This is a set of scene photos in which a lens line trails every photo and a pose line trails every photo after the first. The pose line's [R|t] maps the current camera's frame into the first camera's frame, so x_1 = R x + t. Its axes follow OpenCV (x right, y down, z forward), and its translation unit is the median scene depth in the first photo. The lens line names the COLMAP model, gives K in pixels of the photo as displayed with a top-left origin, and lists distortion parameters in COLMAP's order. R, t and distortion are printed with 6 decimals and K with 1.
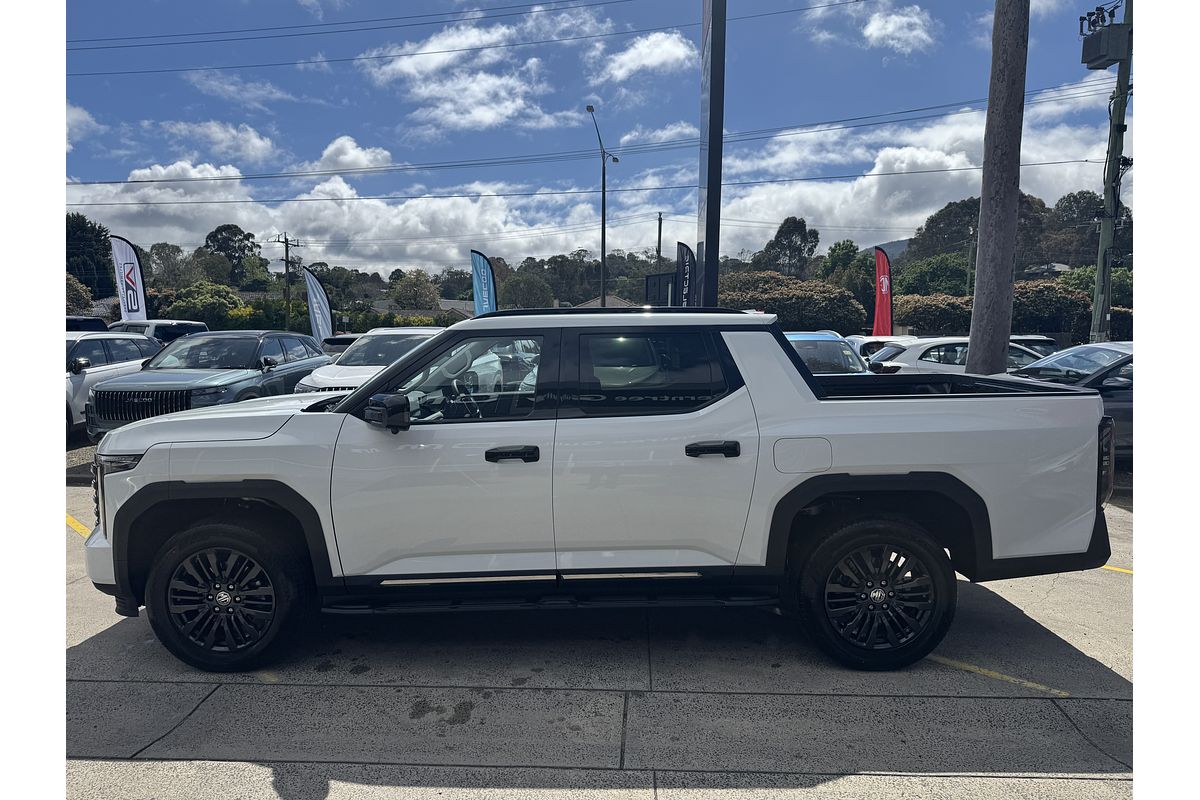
lens RADIAL K [[799.4, 0, 600.0], [0, 799.4, 400.0], [0, 0, 1]] dist [0.031325, -0.002300]
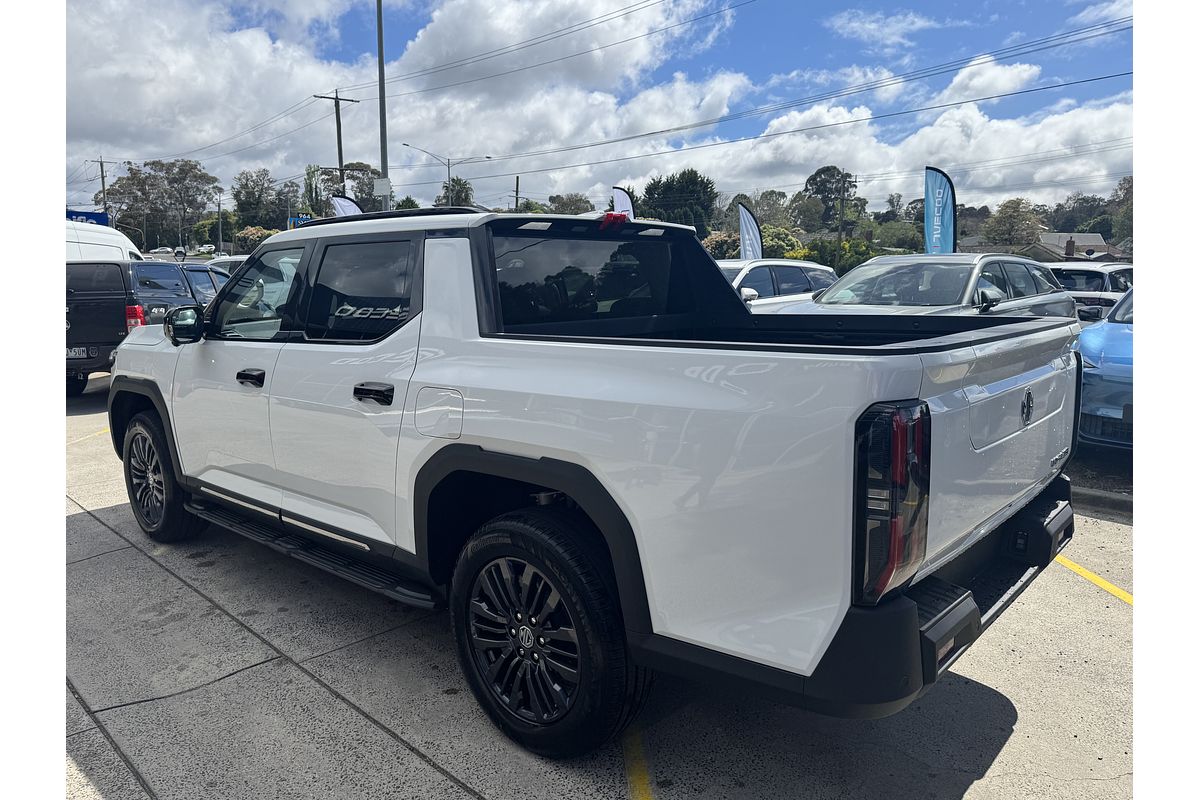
lens RADIAL K [[825.3, 0, 600.0], [0, 825.3, 400.0], [0, 0, 1]] dist [0.036375, -0.083881]
pose [[0.730967, 0.100085, -0.675033, 0.847063], [-0.056193, 0.994655, 0.086625, -0.013889], [0.680095, -0.025388, 0.732684, 0.560559]]
